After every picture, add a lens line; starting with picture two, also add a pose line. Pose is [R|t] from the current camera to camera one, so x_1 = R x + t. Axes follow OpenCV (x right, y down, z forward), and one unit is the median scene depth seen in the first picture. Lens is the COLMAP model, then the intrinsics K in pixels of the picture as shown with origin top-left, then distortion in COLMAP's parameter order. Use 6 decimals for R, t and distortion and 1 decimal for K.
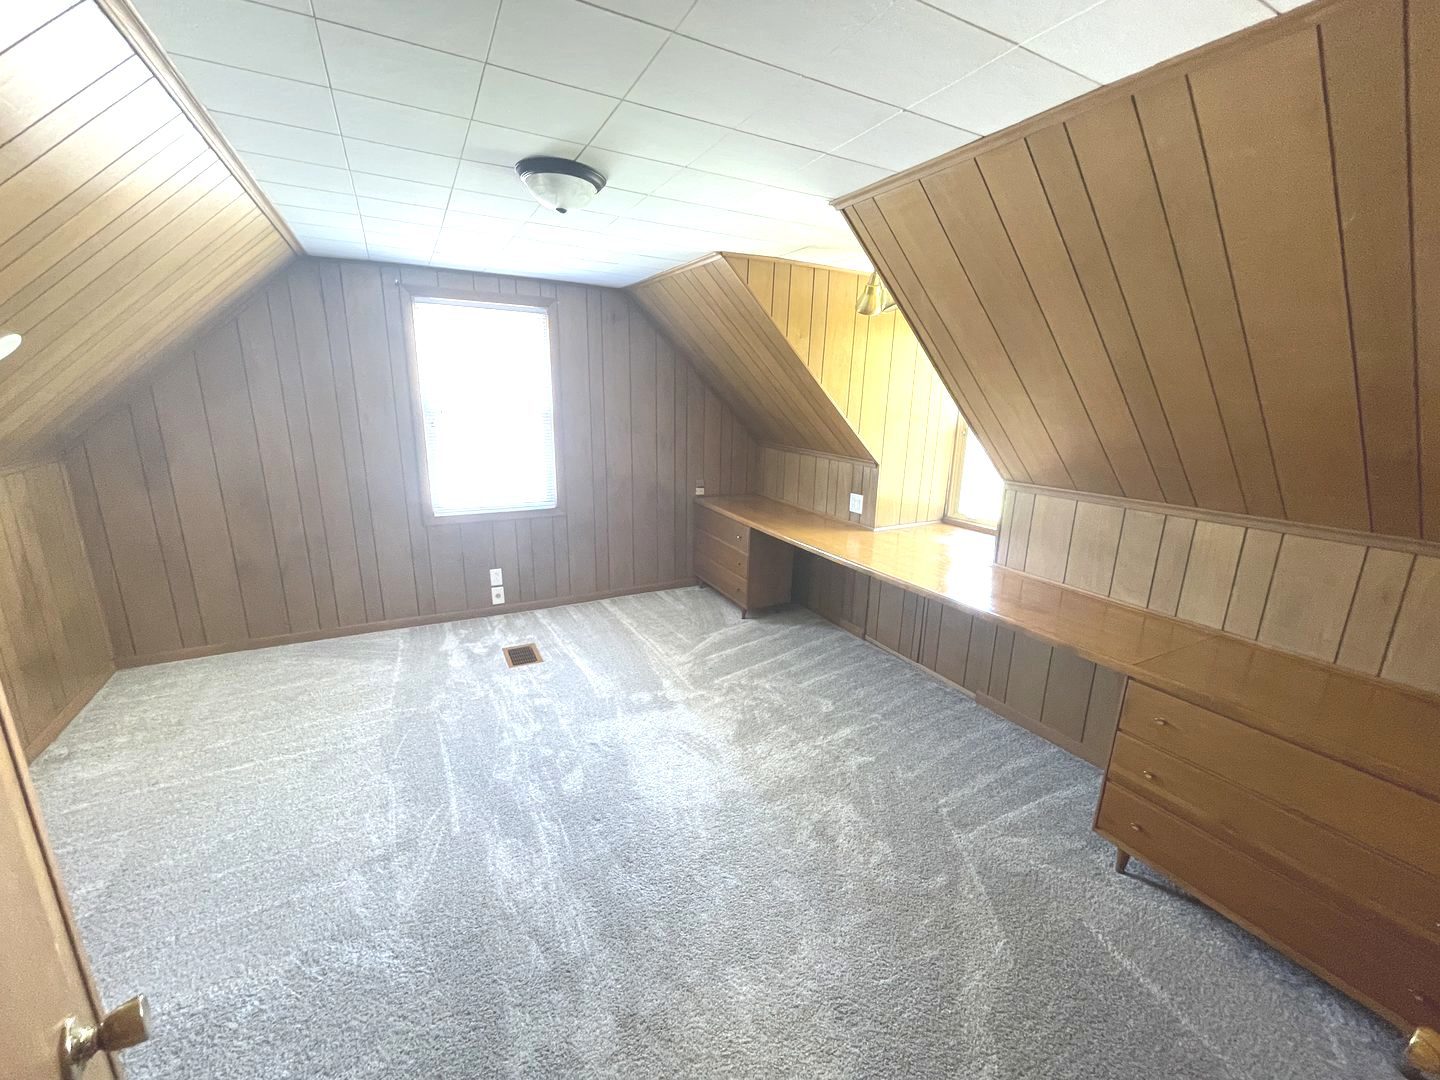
lens RADIAL K [[583.0, 0, 724.4], [0, 583.0, 541.2], [0, 0, 1]] dist [-0.001784, 0.000365]
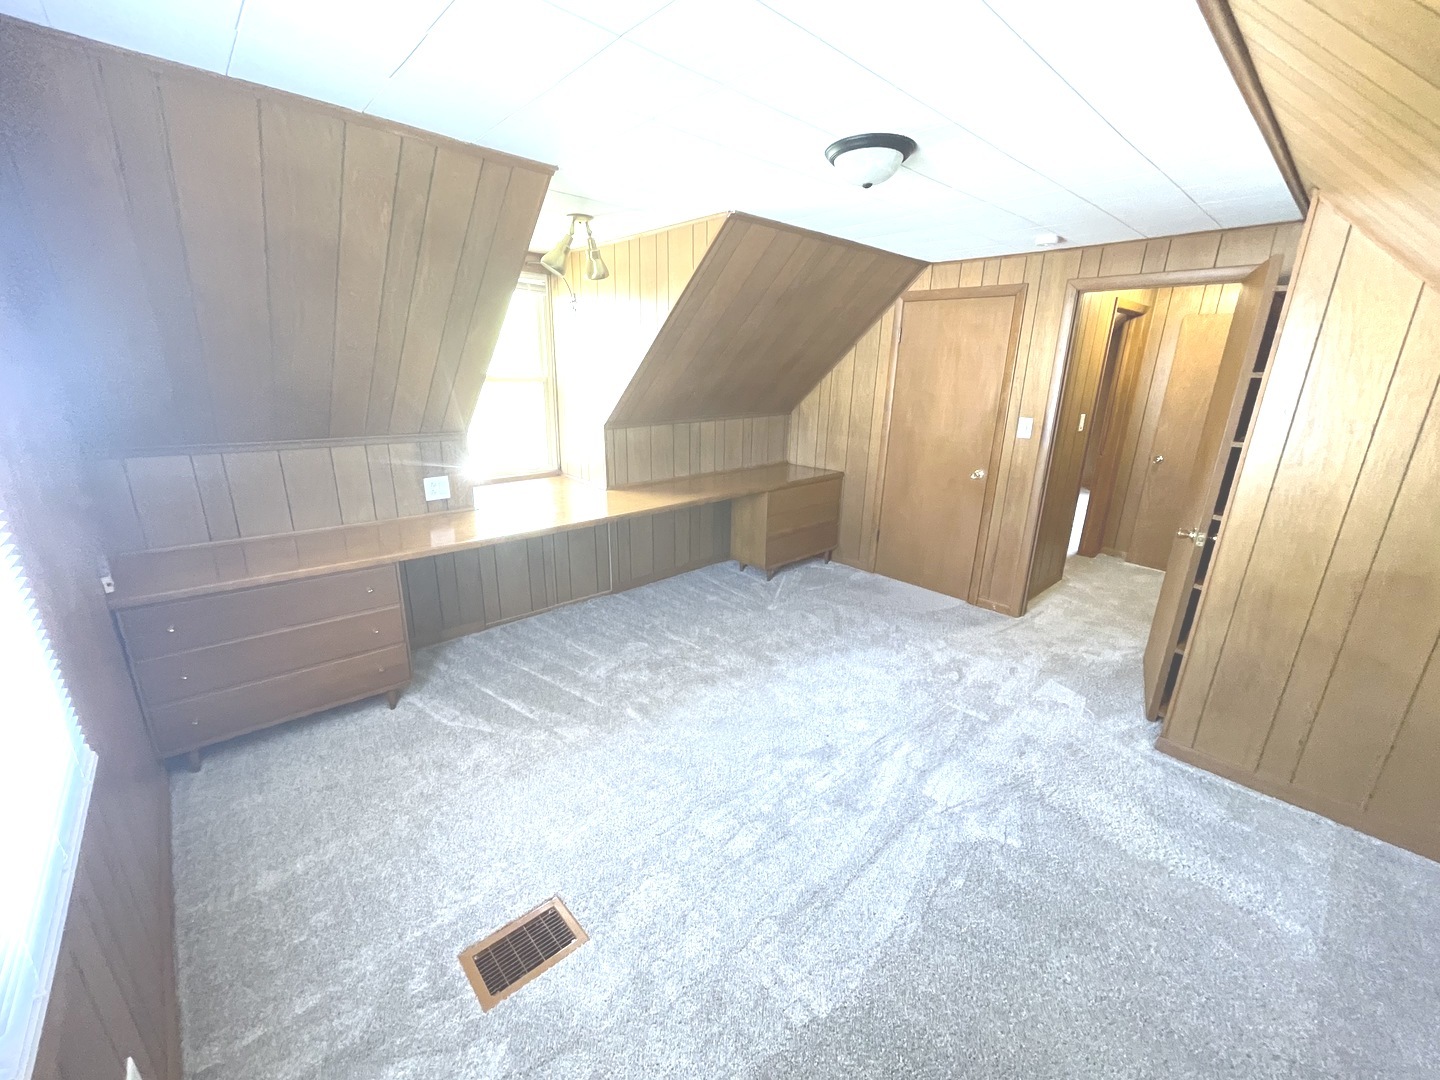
lens RADIAL K [[583.0, 0, 724.4], [0, 583.0, 541.2], [0, 0, 1]] dist [-0.001784, 0.000365]
pose [[-0.249299, -0.305426, 0.919002, -0.662889], [0.212626, 0.908546, 0.359630, -0.209904], [-0.944796, 0.285059, -0.161558, 0.781693]]
